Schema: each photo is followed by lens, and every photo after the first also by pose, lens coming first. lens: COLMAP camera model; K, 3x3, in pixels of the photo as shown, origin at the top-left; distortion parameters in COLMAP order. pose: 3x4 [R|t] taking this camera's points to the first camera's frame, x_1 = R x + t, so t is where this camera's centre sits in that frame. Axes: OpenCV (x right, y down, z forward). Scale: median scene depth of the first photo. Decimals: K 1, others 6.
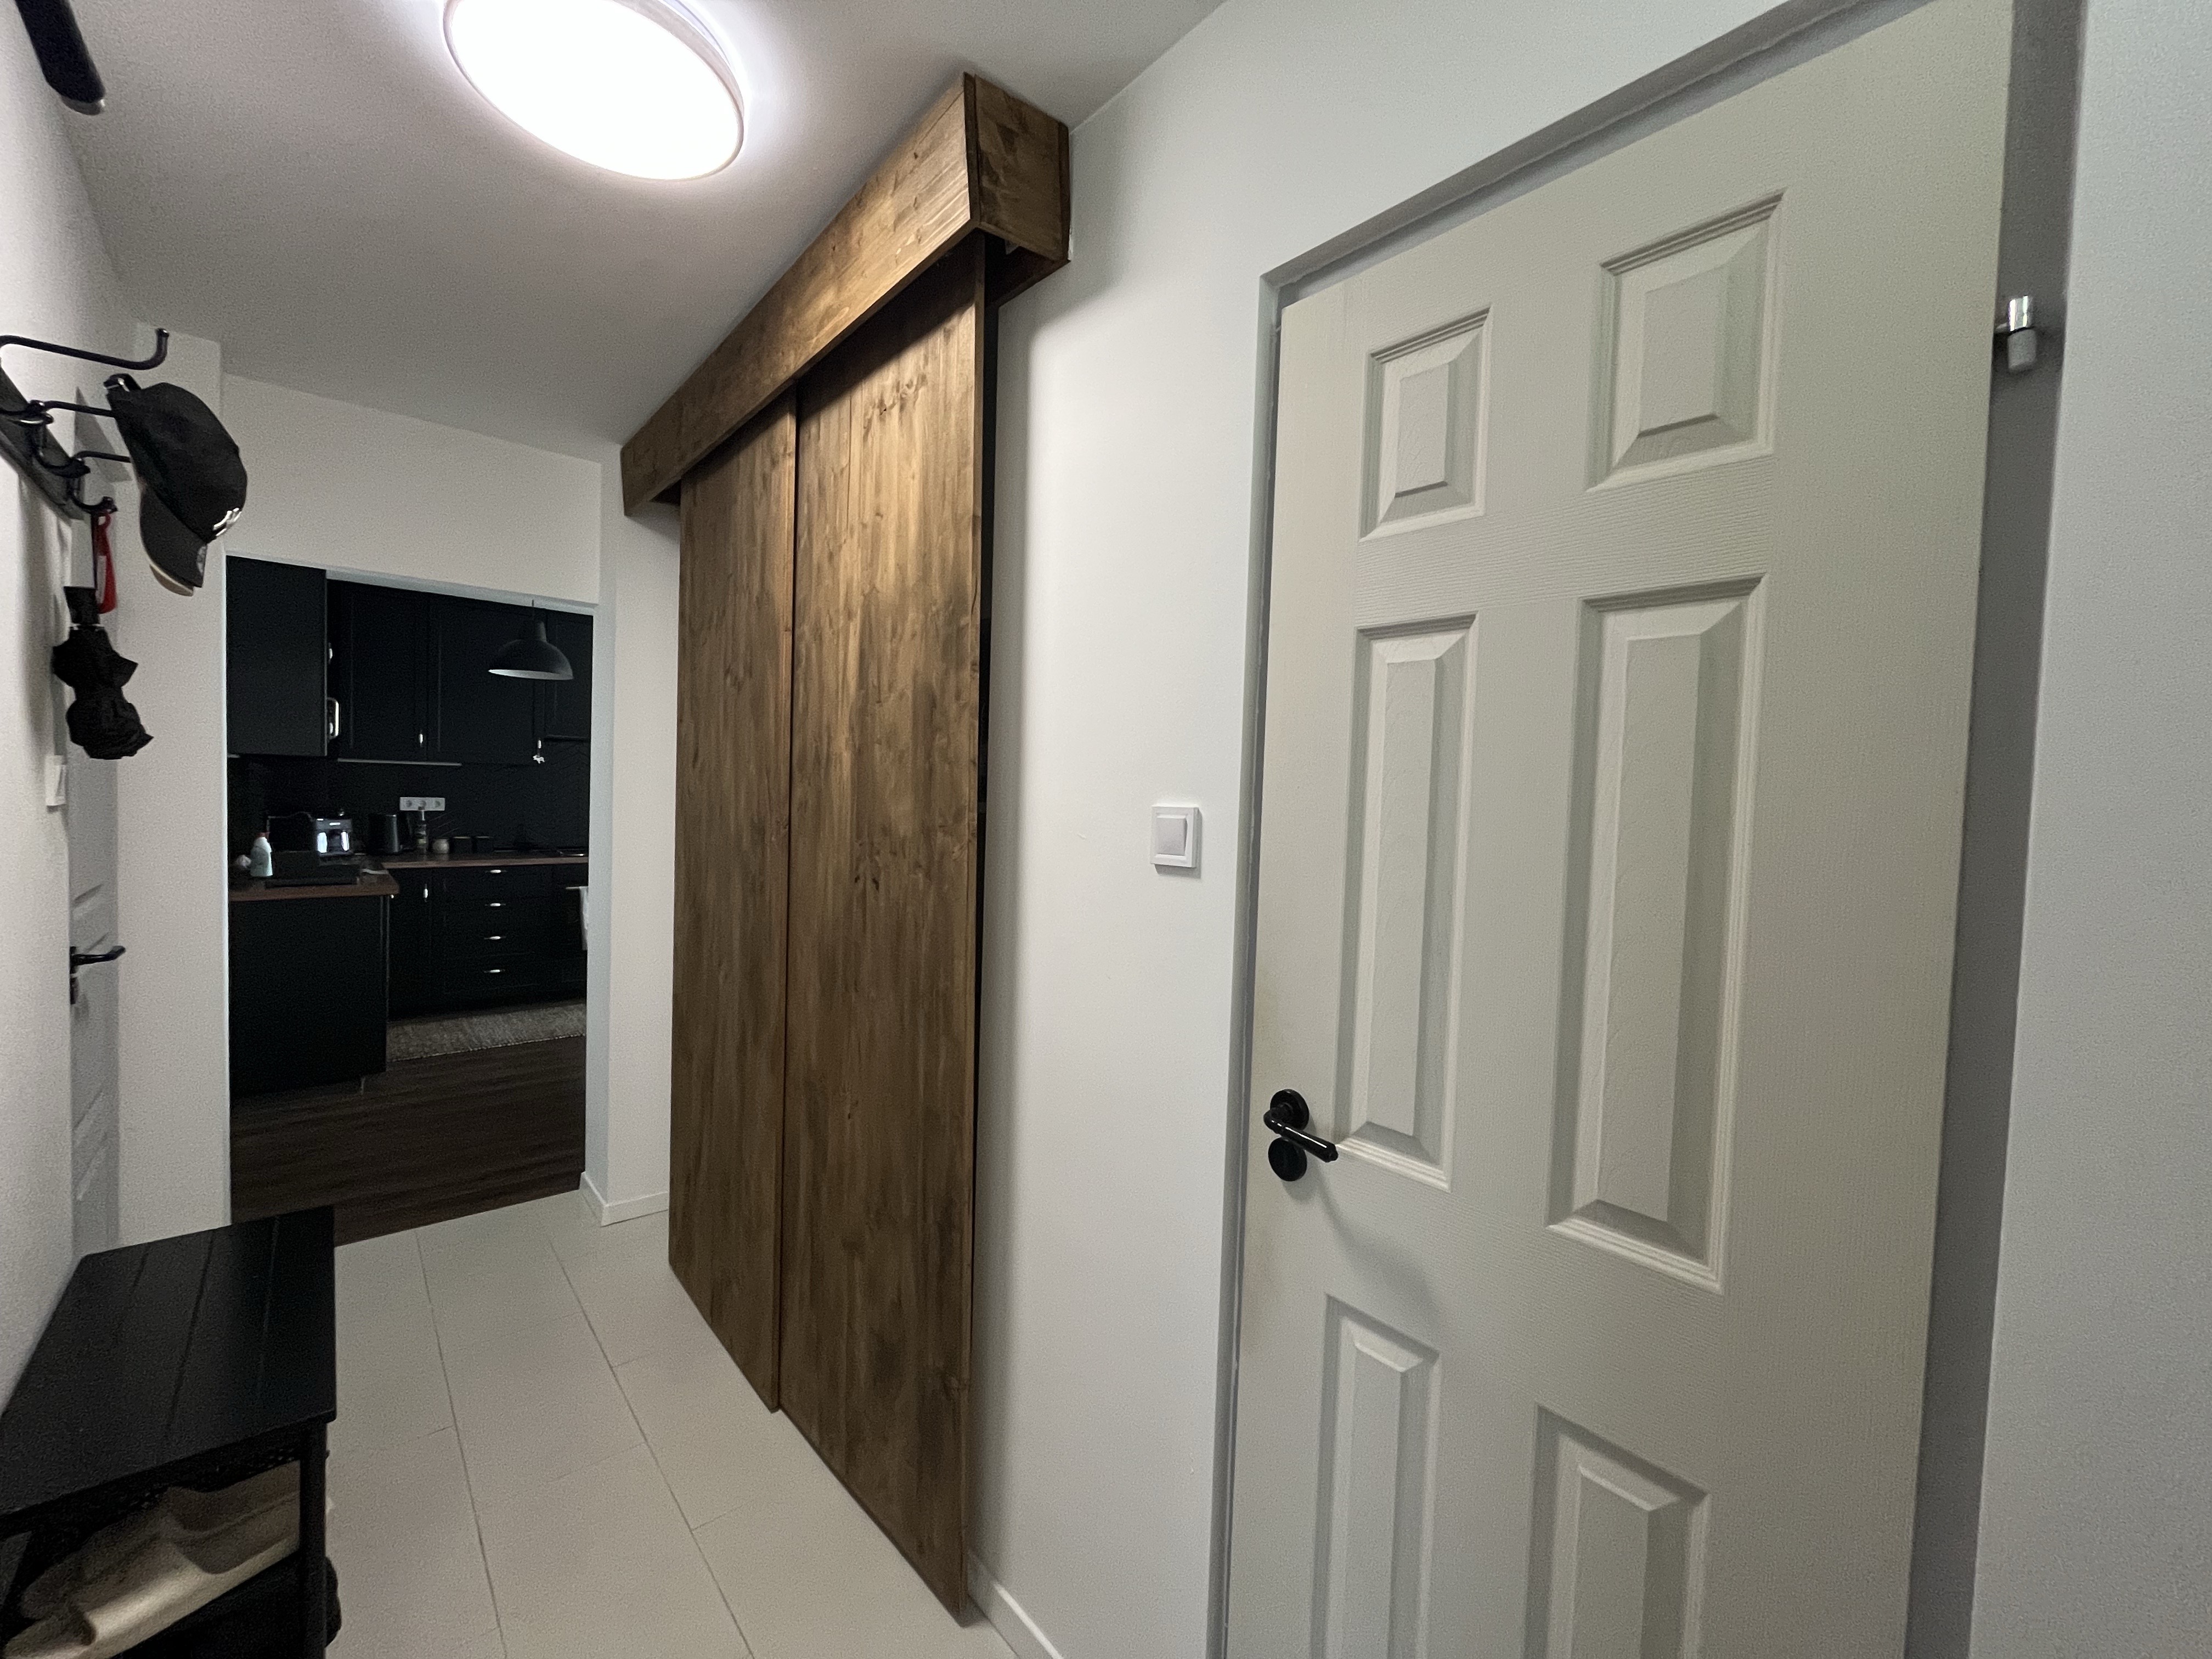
lens RADIAL K [[895.6, 0, 1106.0], [0, 895.6, 829.5], [0, 0, 1]] dist [-0.000214, -0.000041]
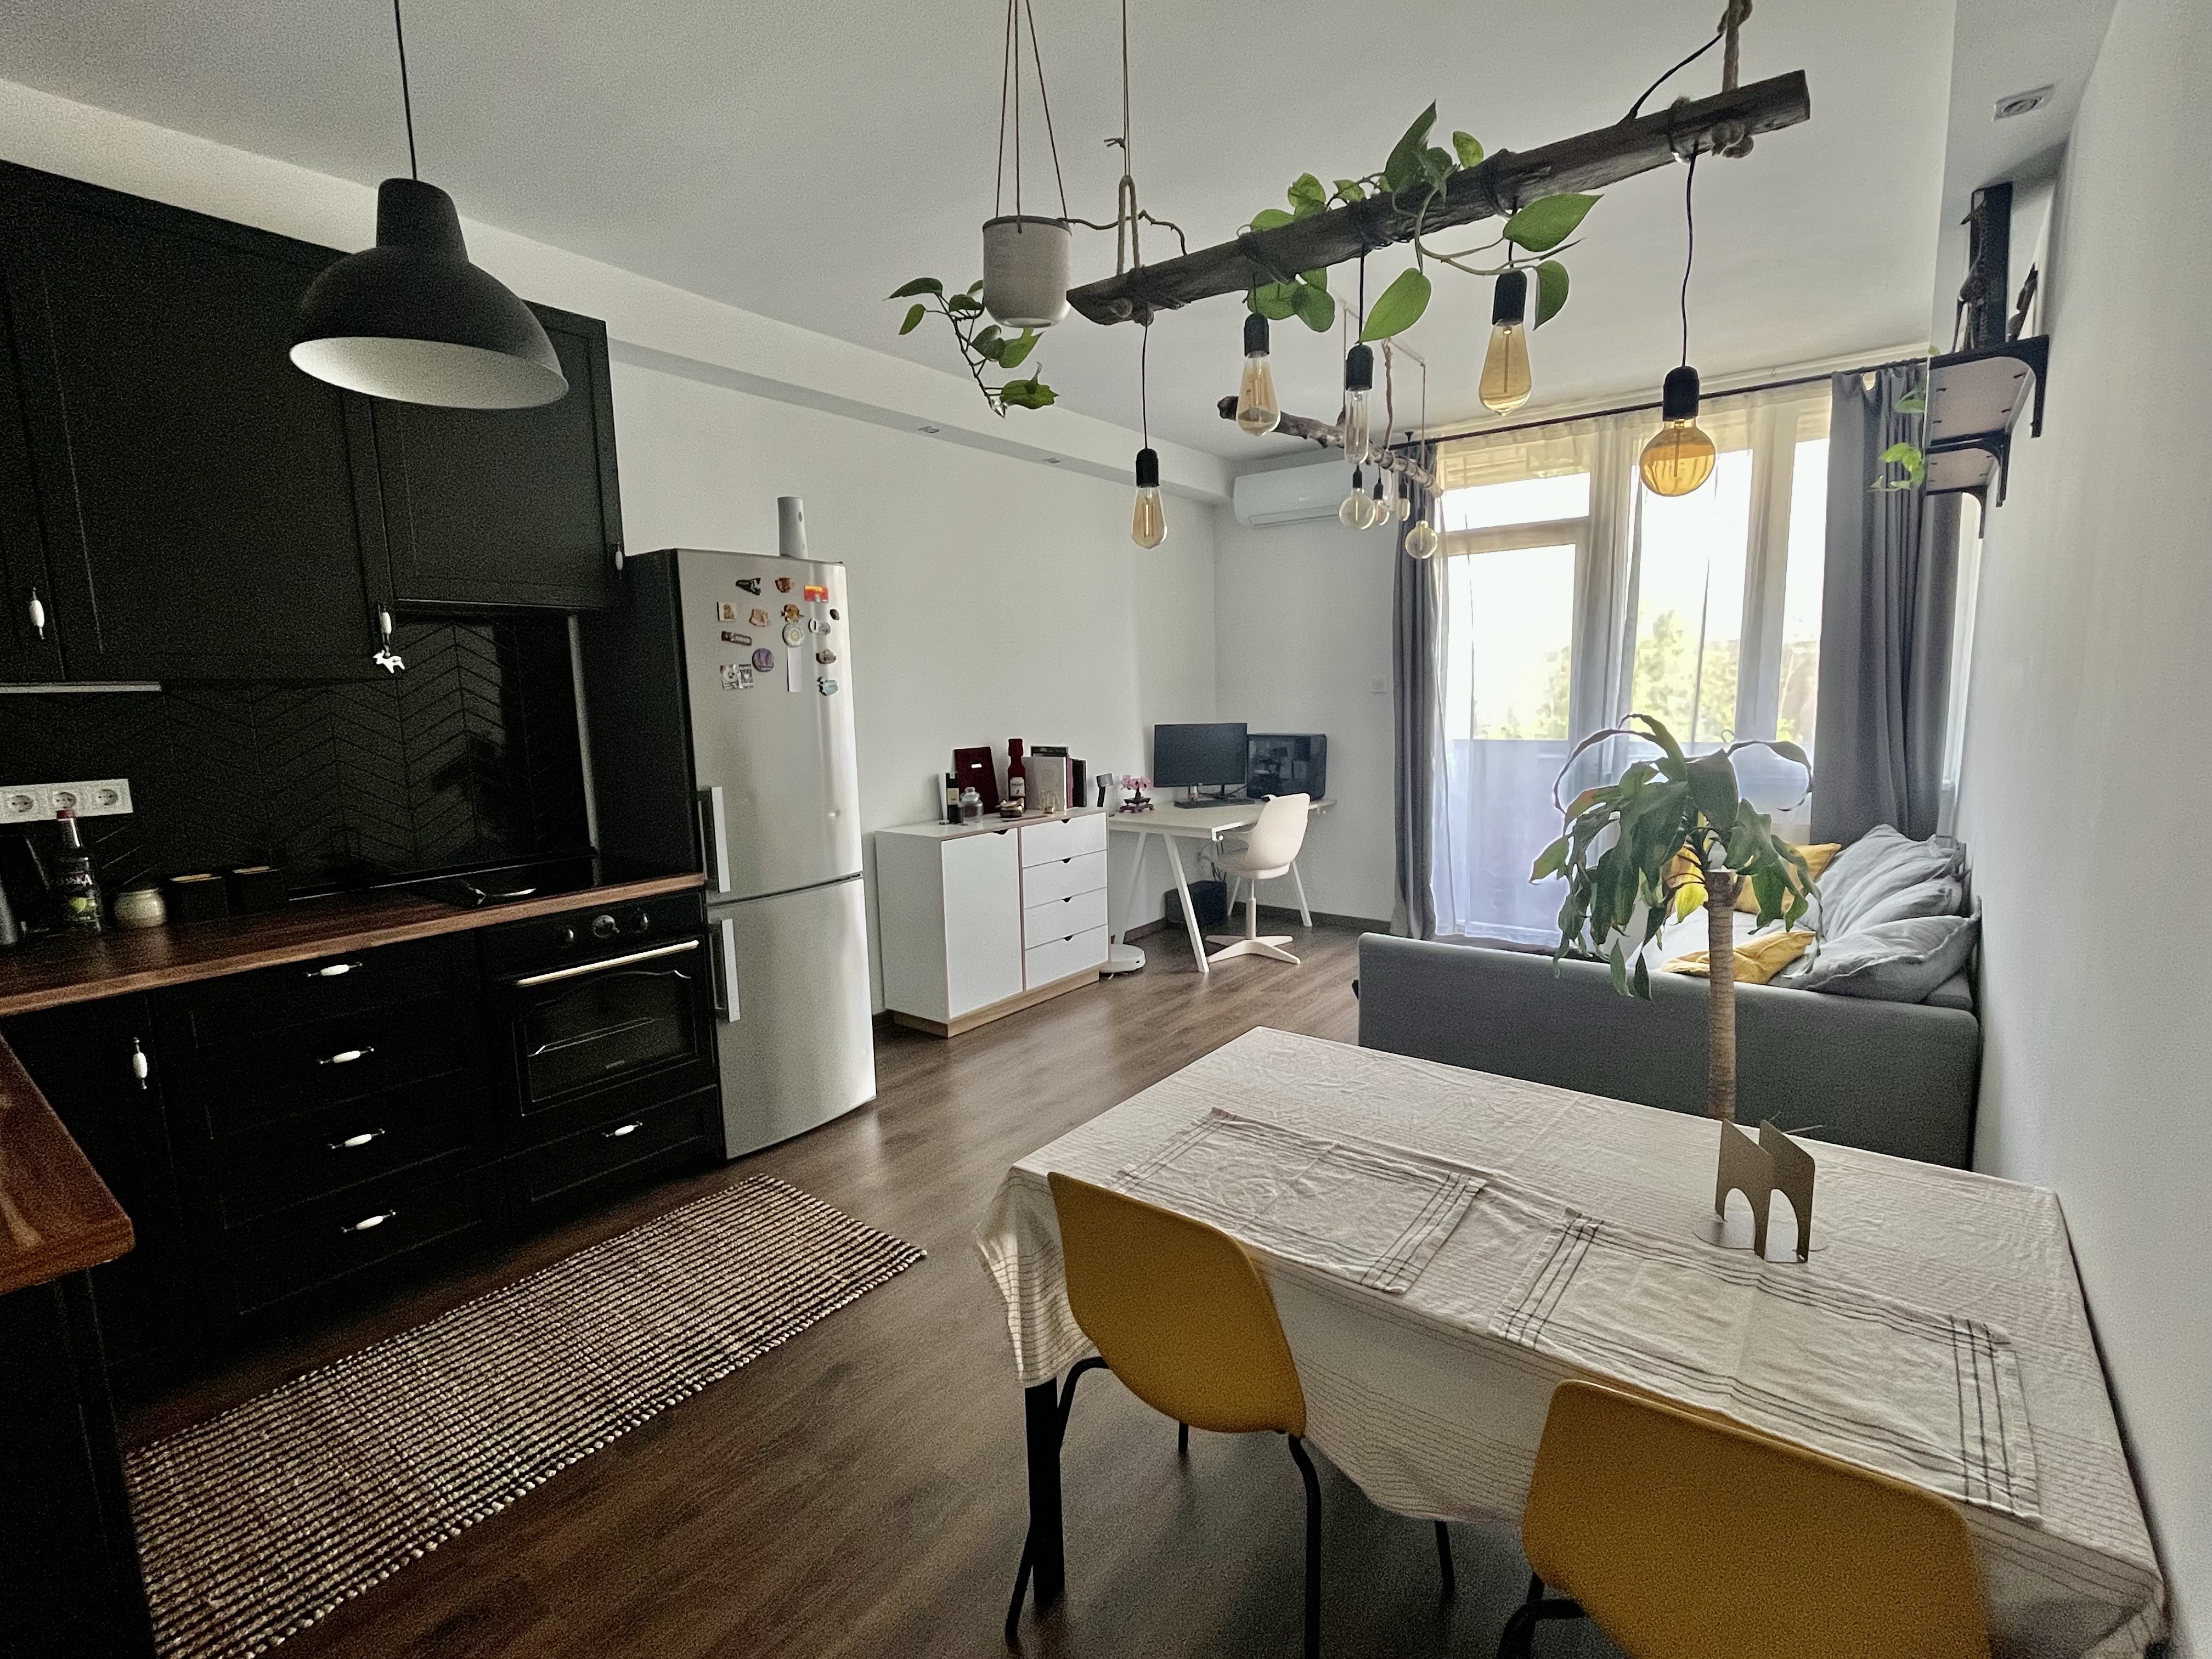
lens RADIAL K [[1018.0, 0, 1106.0], [0, 1018.0, 829.5], [0, 0, 1]] dist [-0.000287, 0.000197]
pose [[0.980939, -0.080083, 0.177046, -0.421759], [0.062918, 0.992942, 0.100539, -0.031859], [-0.183848, -0.087483, 0.979054, 0.515013]]
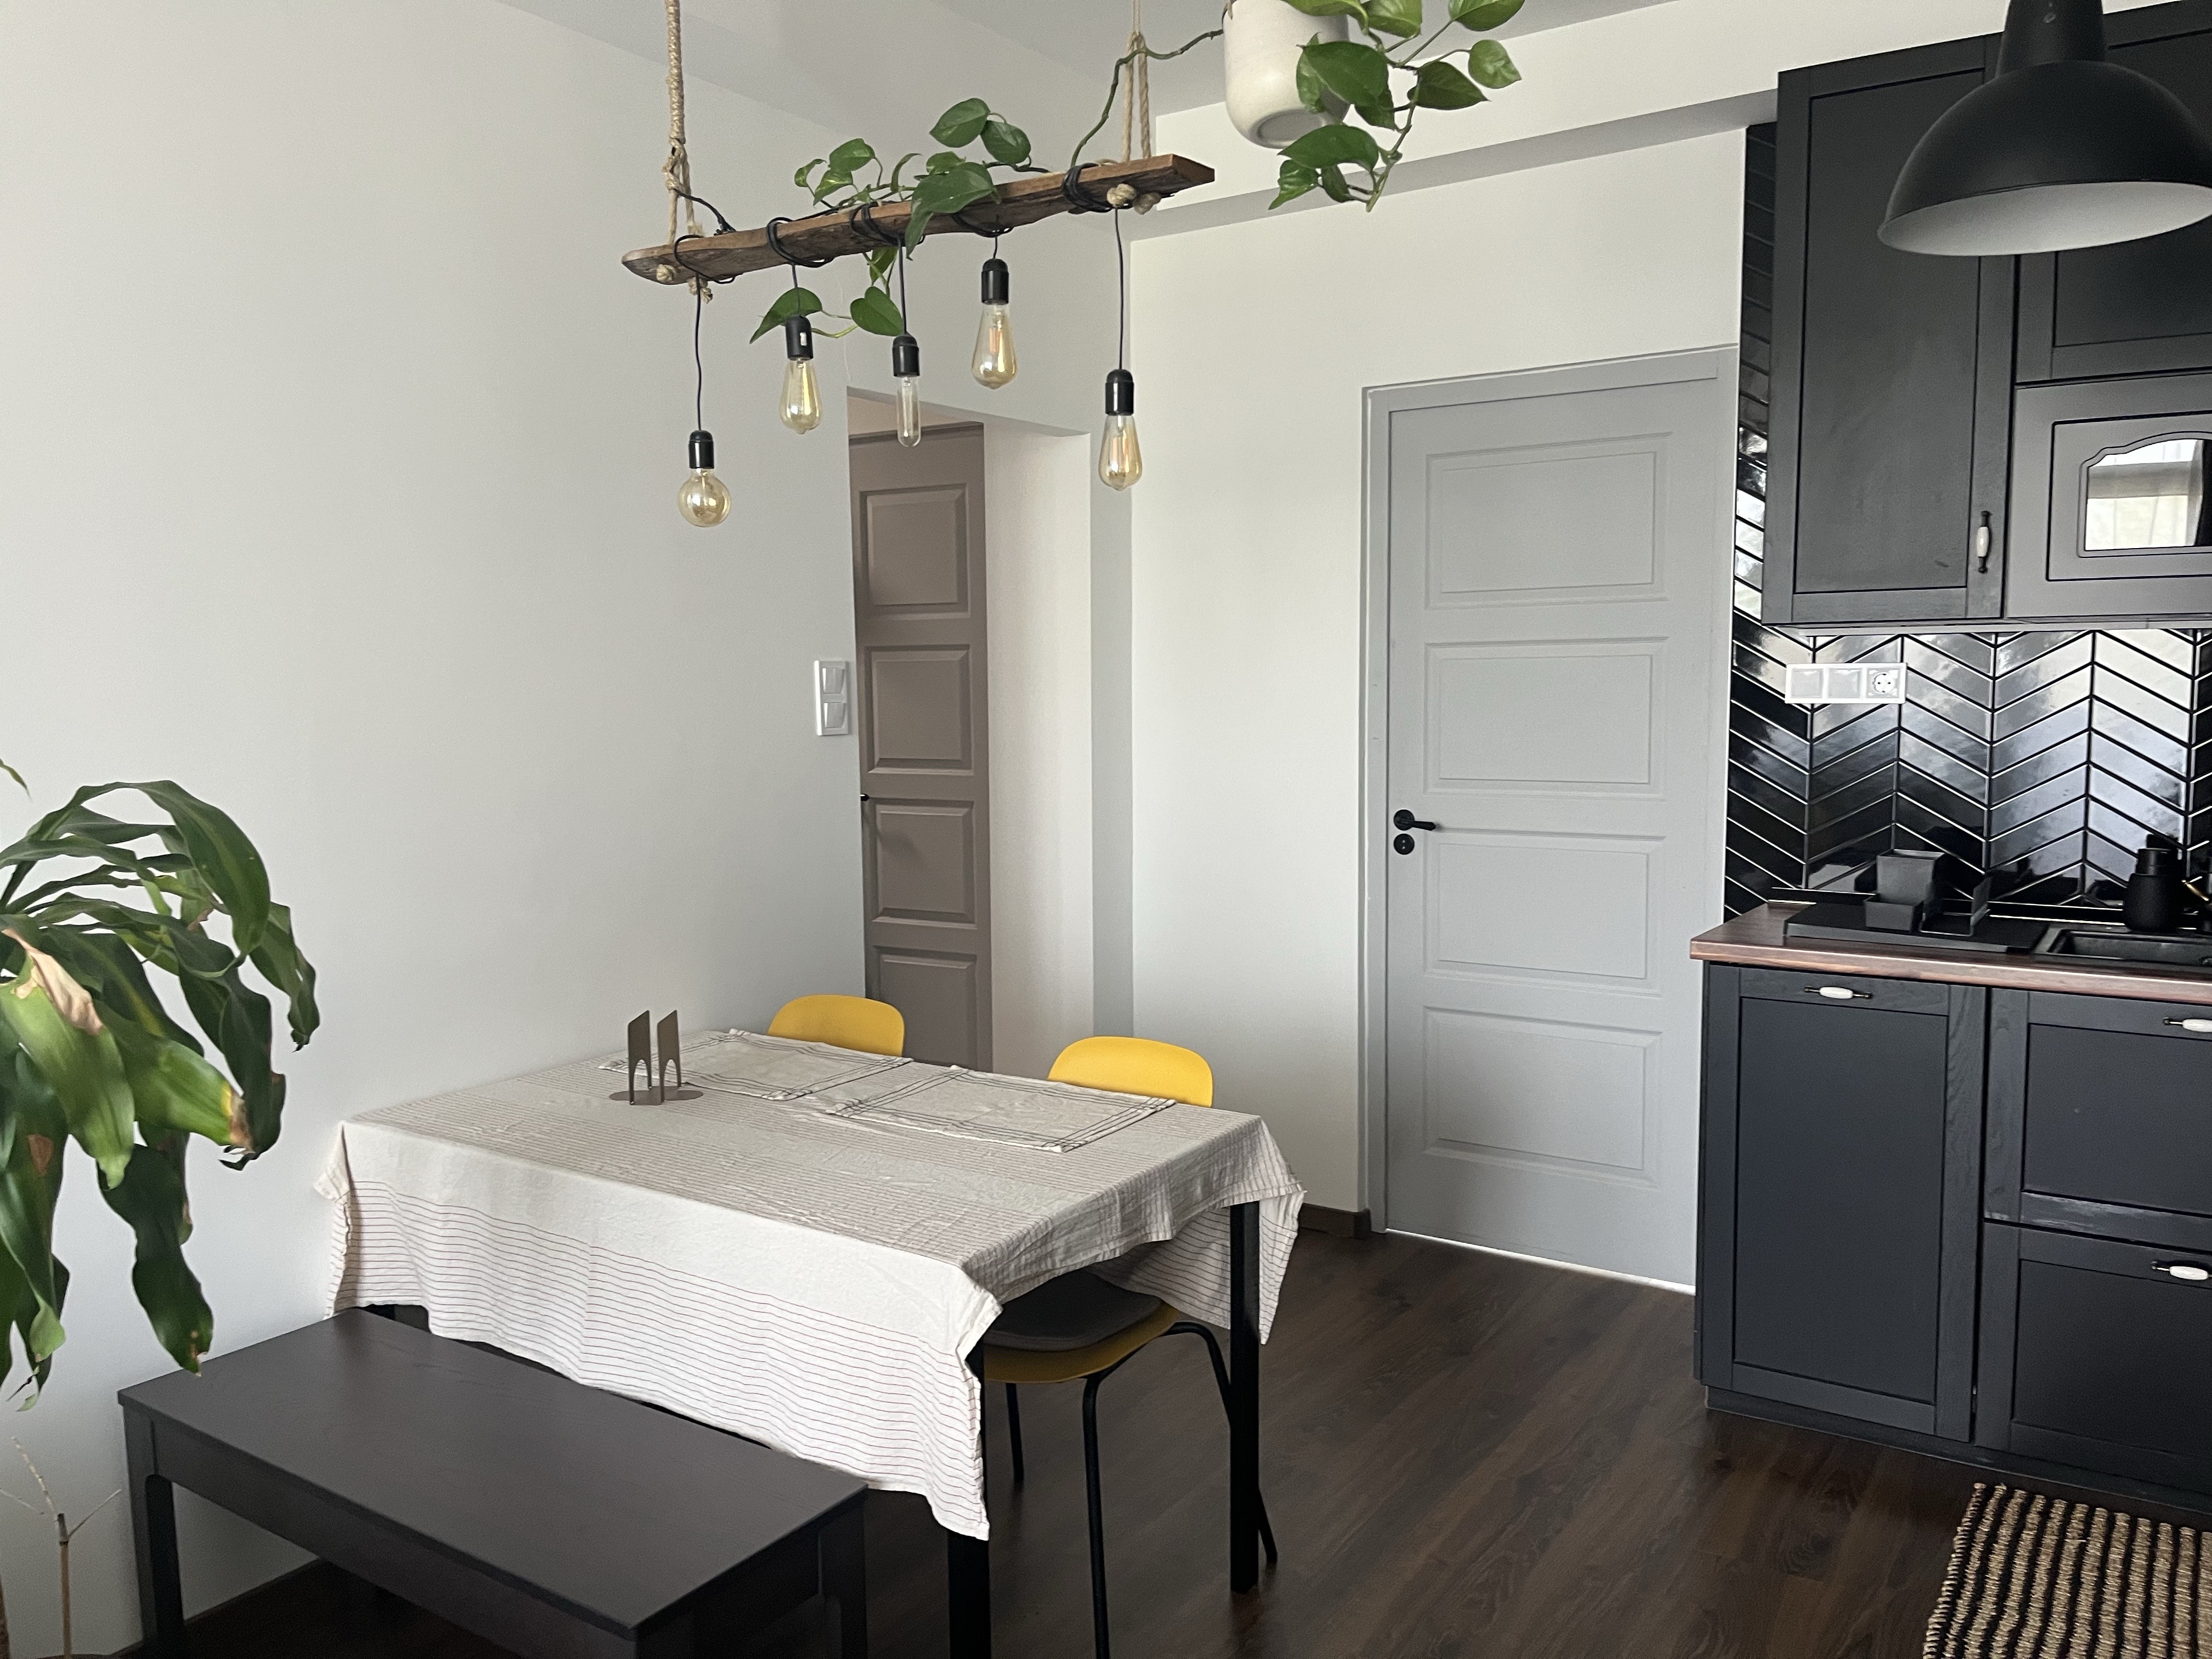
lens RADIAL K [[1712.2, 0, 1106.0], [0, 1712.2, 829.5], [0, 0, 1]] dist [0.034212, 0.001507]
pose [[-0.967599, 0.002531, -0.252481, -0.244219], [-0.031228, 0.991072, 0.129615, -0.055656], [0.250555, 0.133300, -0.958881, 1.211801]]
